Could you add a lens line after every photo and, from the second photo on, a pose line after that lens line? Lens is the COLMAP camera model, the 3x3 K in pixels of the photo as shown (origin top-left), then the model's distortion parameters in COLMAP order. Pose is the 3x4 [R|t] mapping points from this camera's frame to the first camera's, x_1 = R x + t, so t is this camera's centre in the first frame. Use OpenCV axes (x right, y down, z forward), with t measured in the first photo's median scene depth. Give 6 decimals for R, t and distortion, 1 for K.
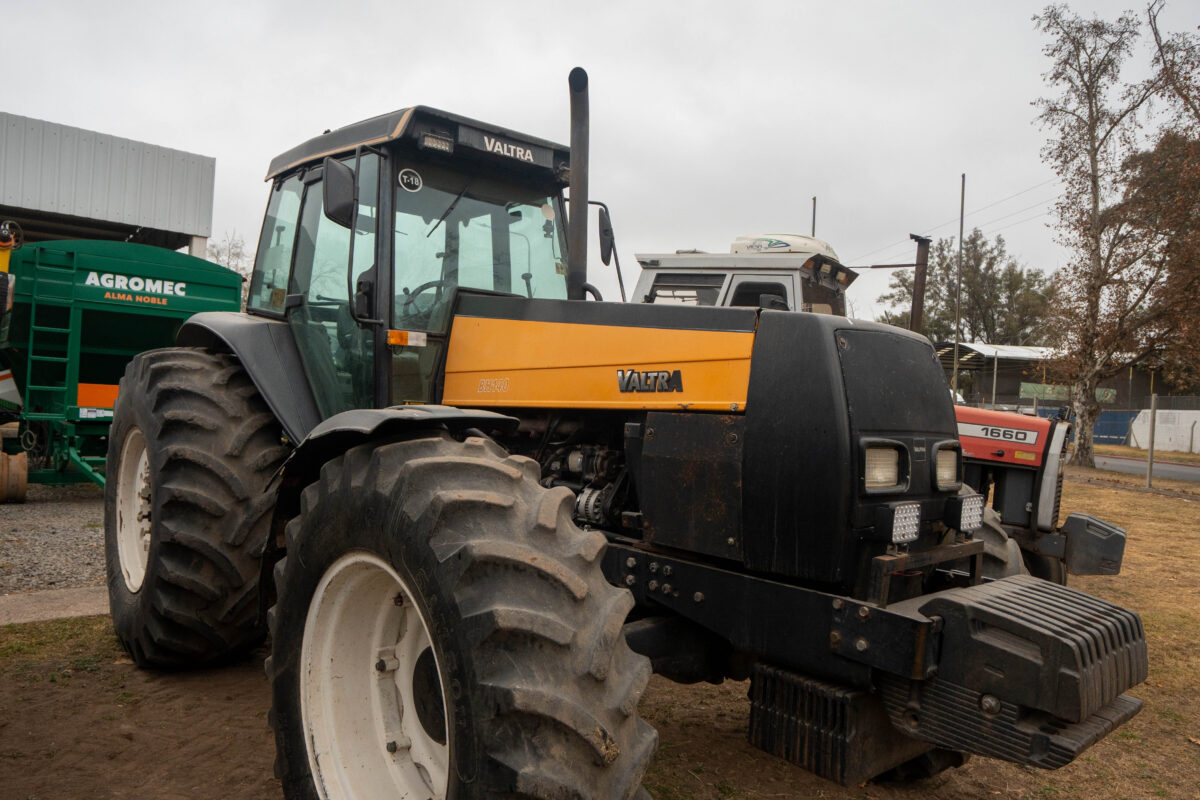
lens RADIAL K [[827.1, 0, 601.2], [0, 827.1, 407.7], [0, 0, 1]] dist [-0.063485, 0.027704]
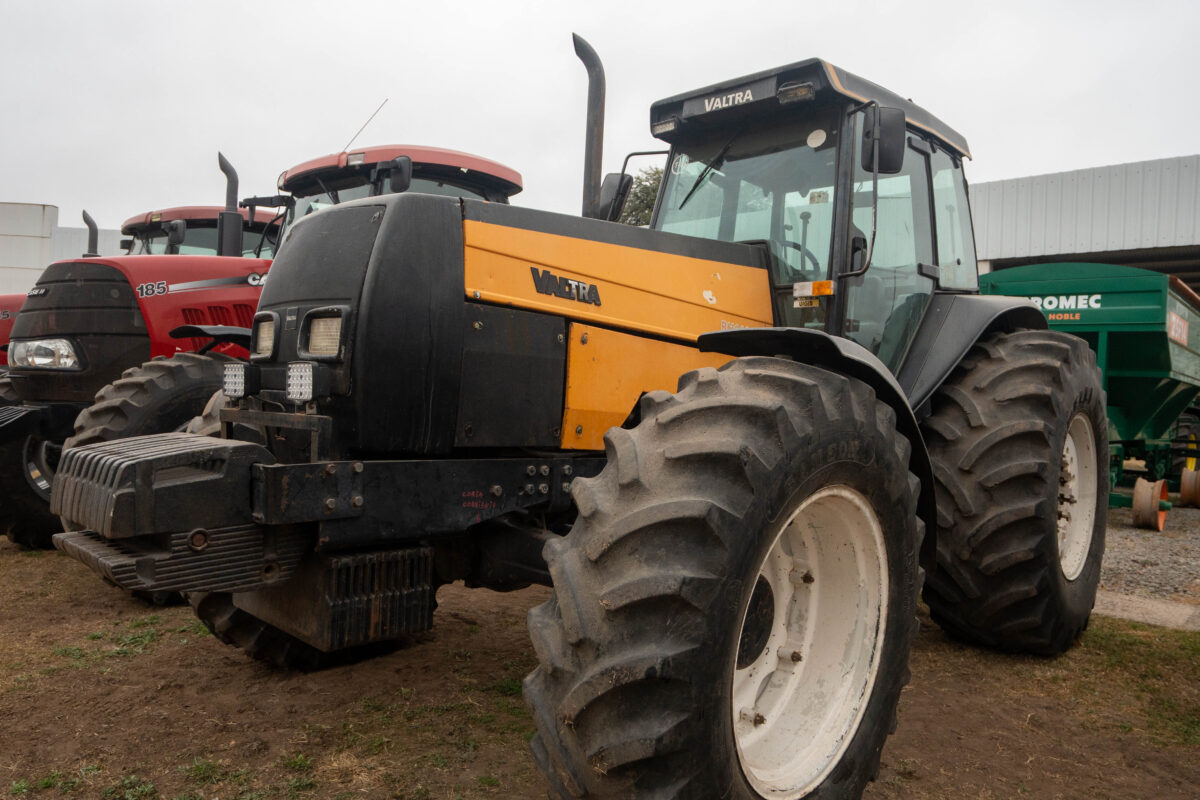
lens RADIAL K [[827.1, 0, 605.9], [0, 827.1, 407.4], [0, 0, 1]] dist [-0.066270, 0.030305]
pose [[0.114846, -0.036634, -0.992708, 0.878096], [-0.046676, 0.998017, -0.042230, 0.113993], [0.992286, 0.051186, 0.112908, 0.781354]]
